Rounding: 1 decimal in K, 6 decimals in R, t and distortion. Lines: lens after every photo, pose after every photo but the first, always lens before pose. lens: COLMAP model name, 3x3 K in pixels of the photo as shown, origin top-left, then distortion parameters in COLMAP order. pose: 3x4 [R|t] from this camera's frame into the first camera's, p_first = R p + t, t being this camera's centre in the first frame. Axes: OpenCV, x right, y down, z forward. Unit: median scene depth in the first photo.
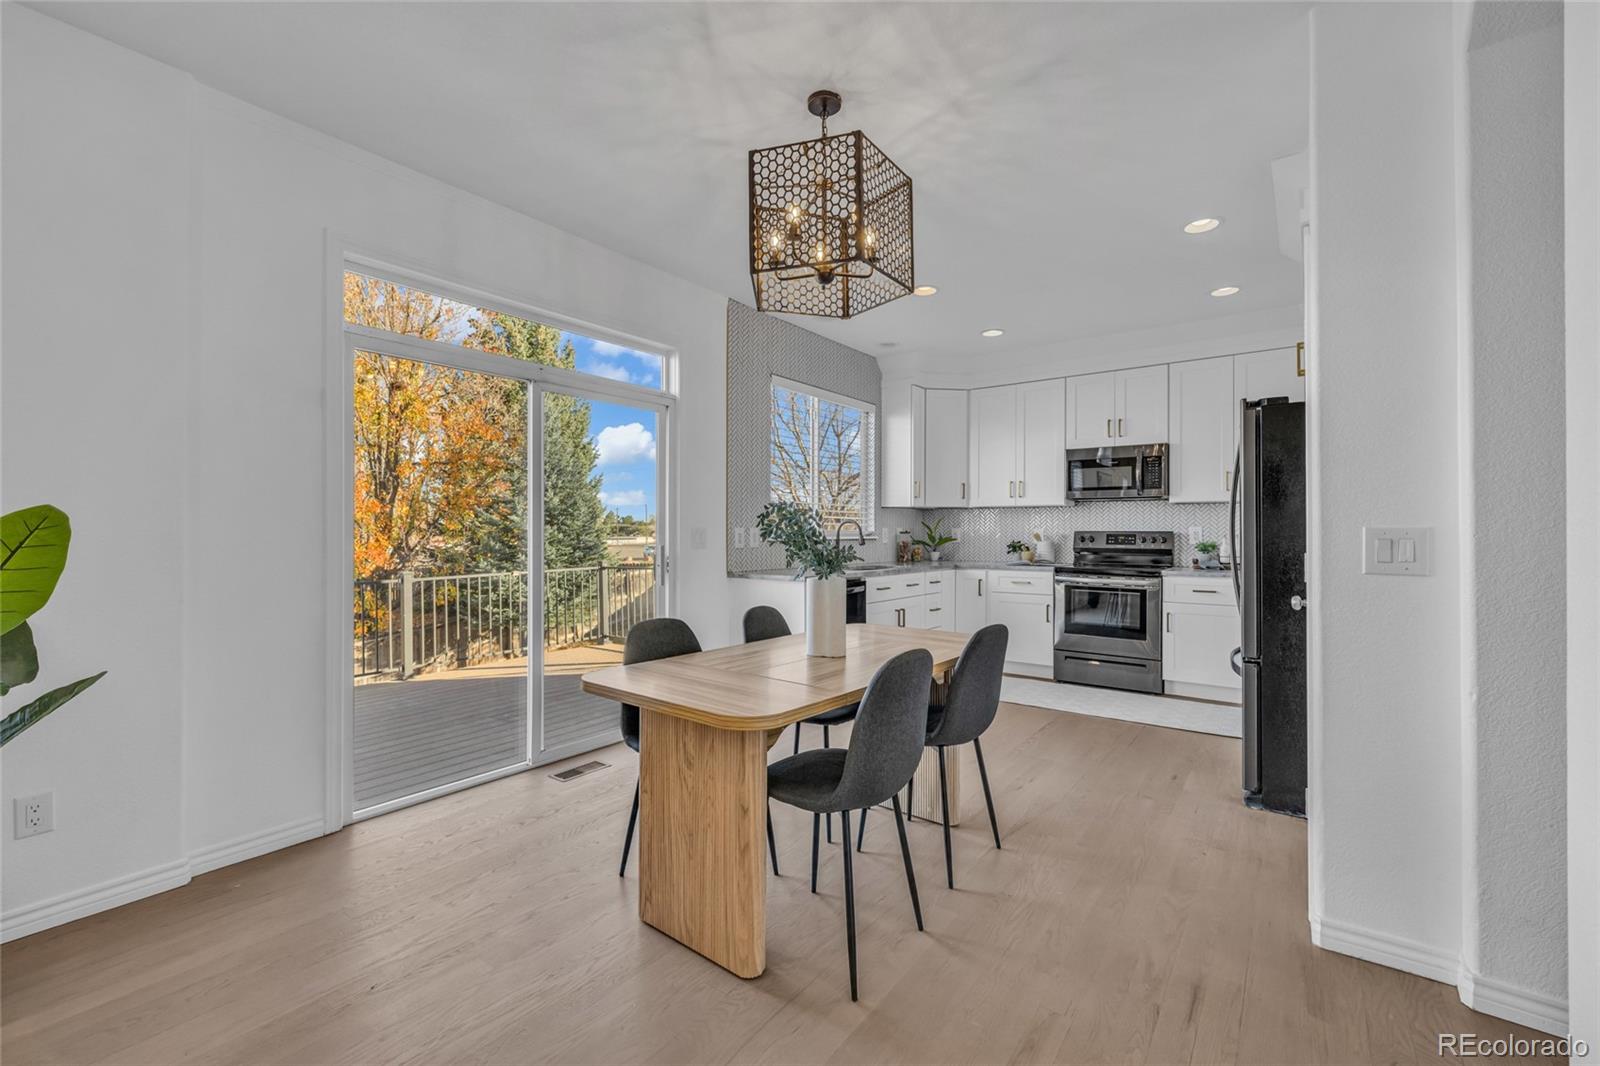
lens RADIAL K [[681.0, 0, 792.6], [0, 681.0, 532.3], [0, 0, 1]] dist [0.000172, 0.000047]
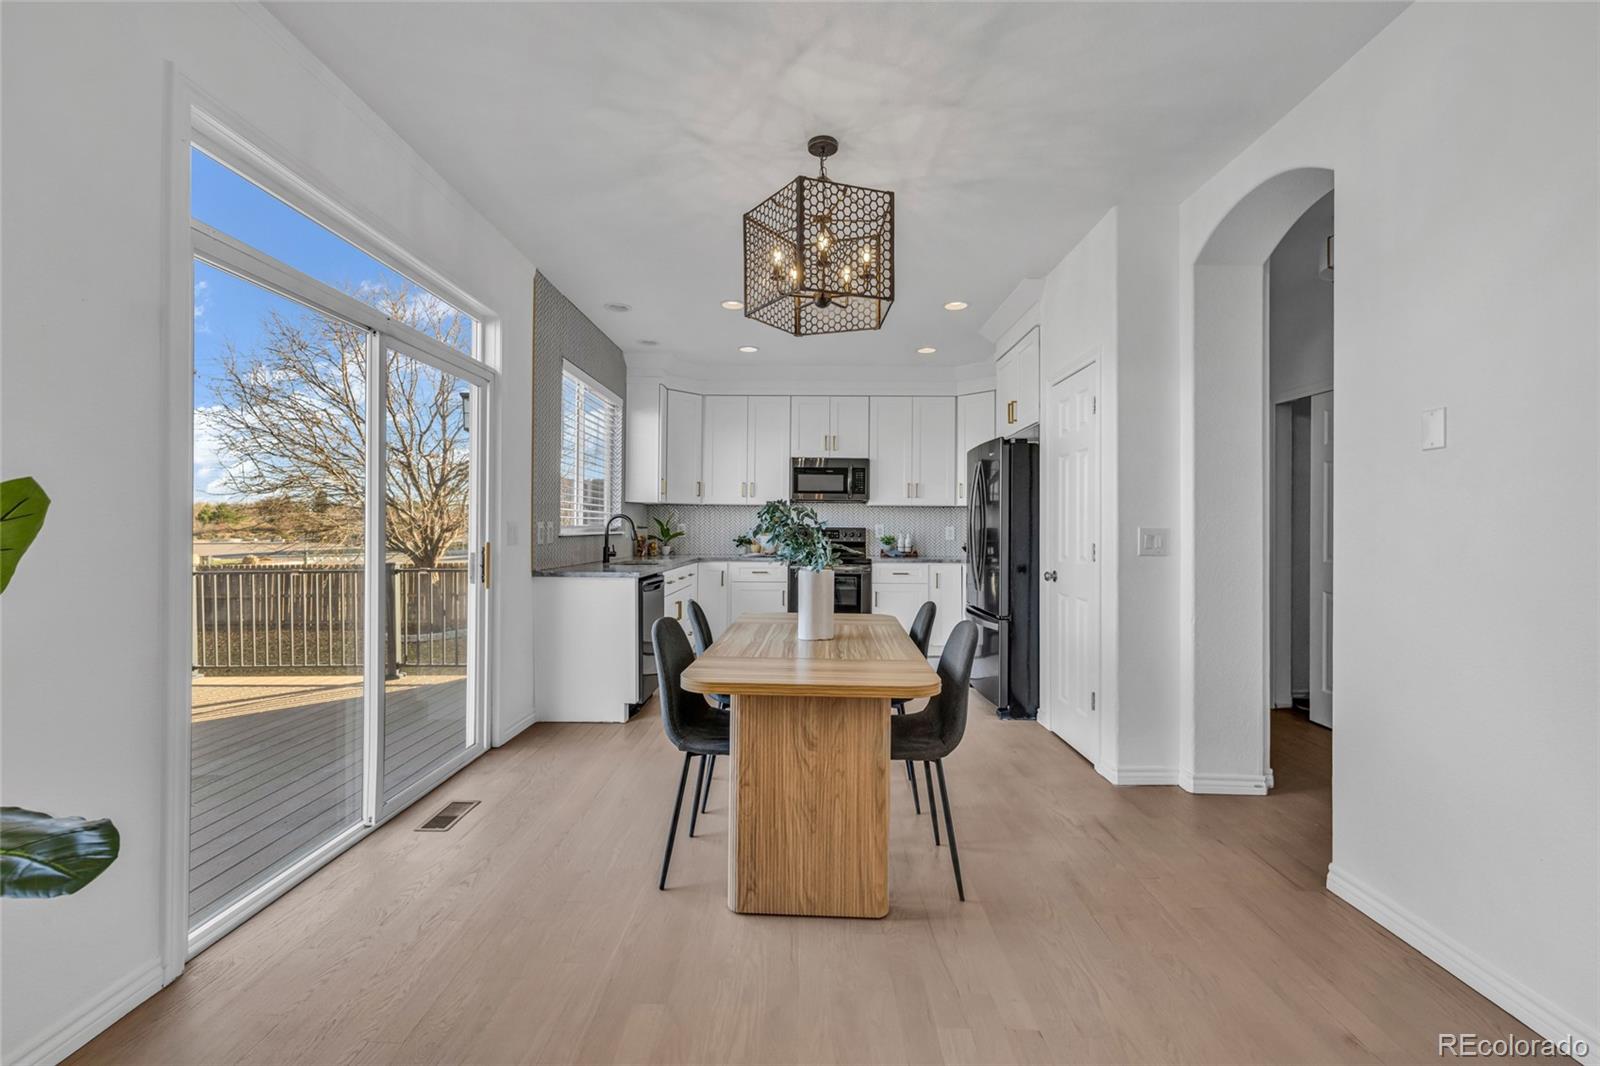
lens RADIAL K [[681.0, 0, 792.6], [0, 681.0, 532.3], [0, 0, 1]] dist [0.000172, 0.000047]
pose [[0.802000, 0.000360, 0.597325, -0.307592], [-0.005711, 0.999959, 0.007065, -0.001322], [-0.597297, -0.009077, 0.801968, 0.059454]]
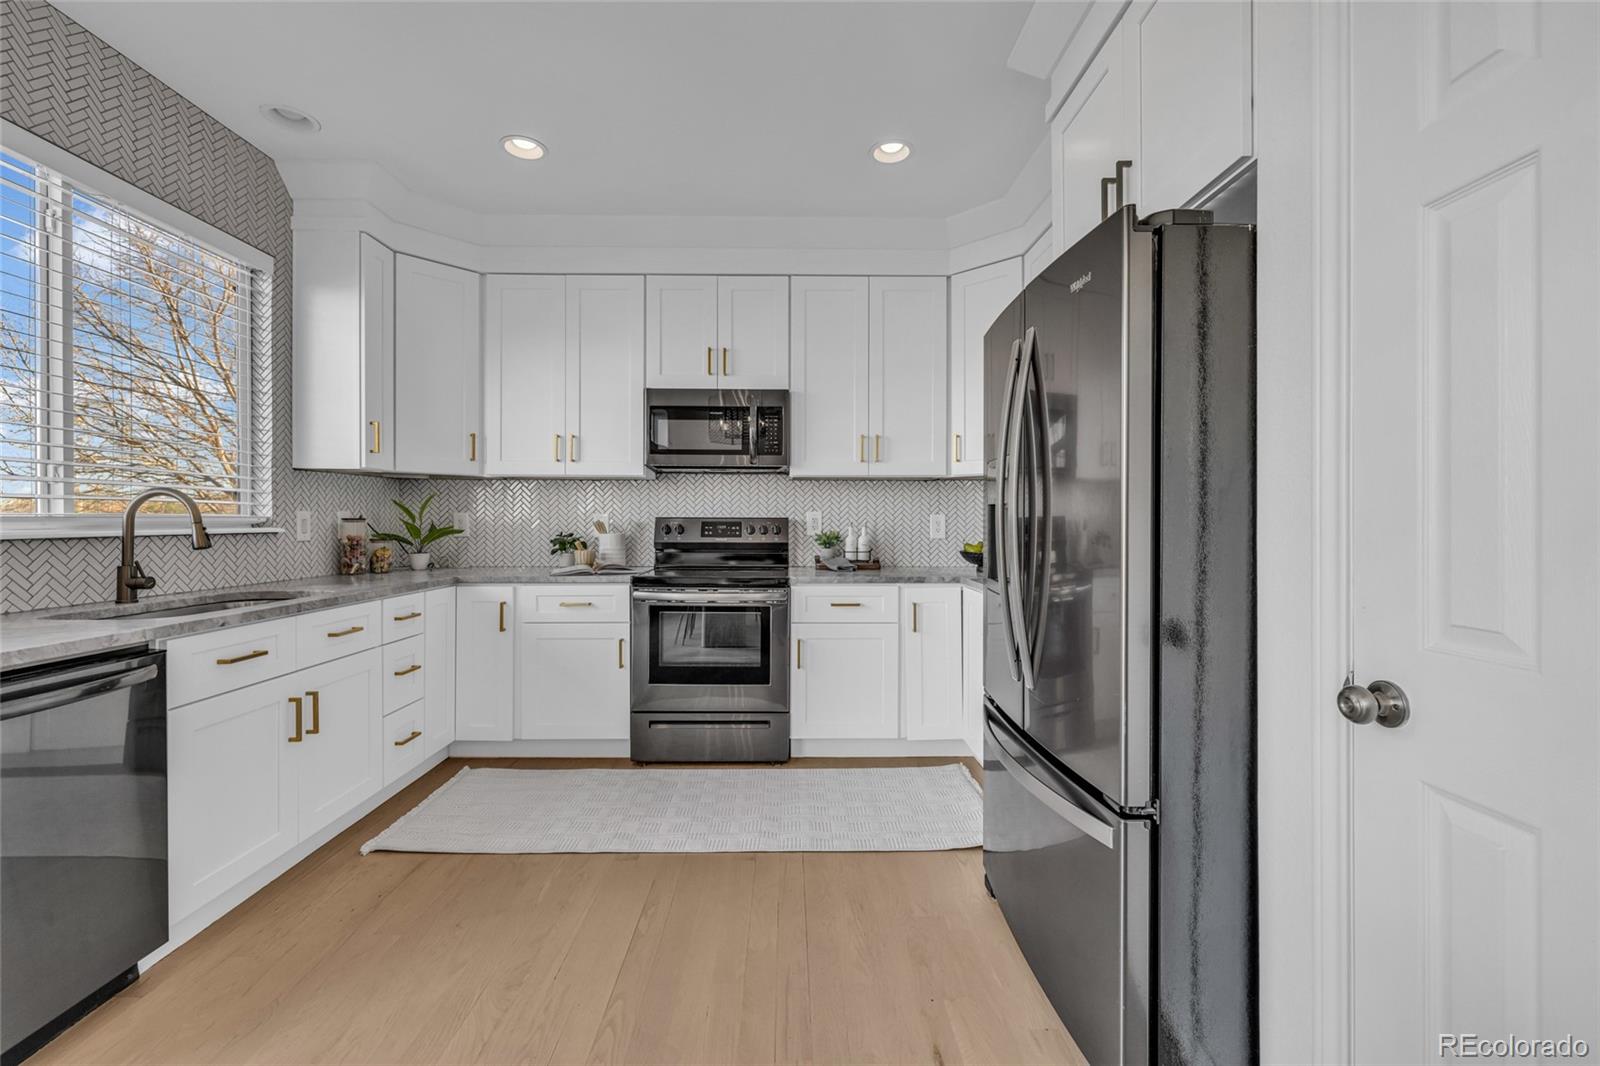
lens RADIAL K [[660.1, 0, 801.8], [0, 660.1, 521.6], [0, 0, 1]] dist [0.001534, 0.000135]
pose [[0.779561, -0.002329, 0.626322, 0.134364], [0.000450, 0.999995, 0.003158, 0.000522], [-0.626327, -0.002179, 0.779558, 0.445902]]
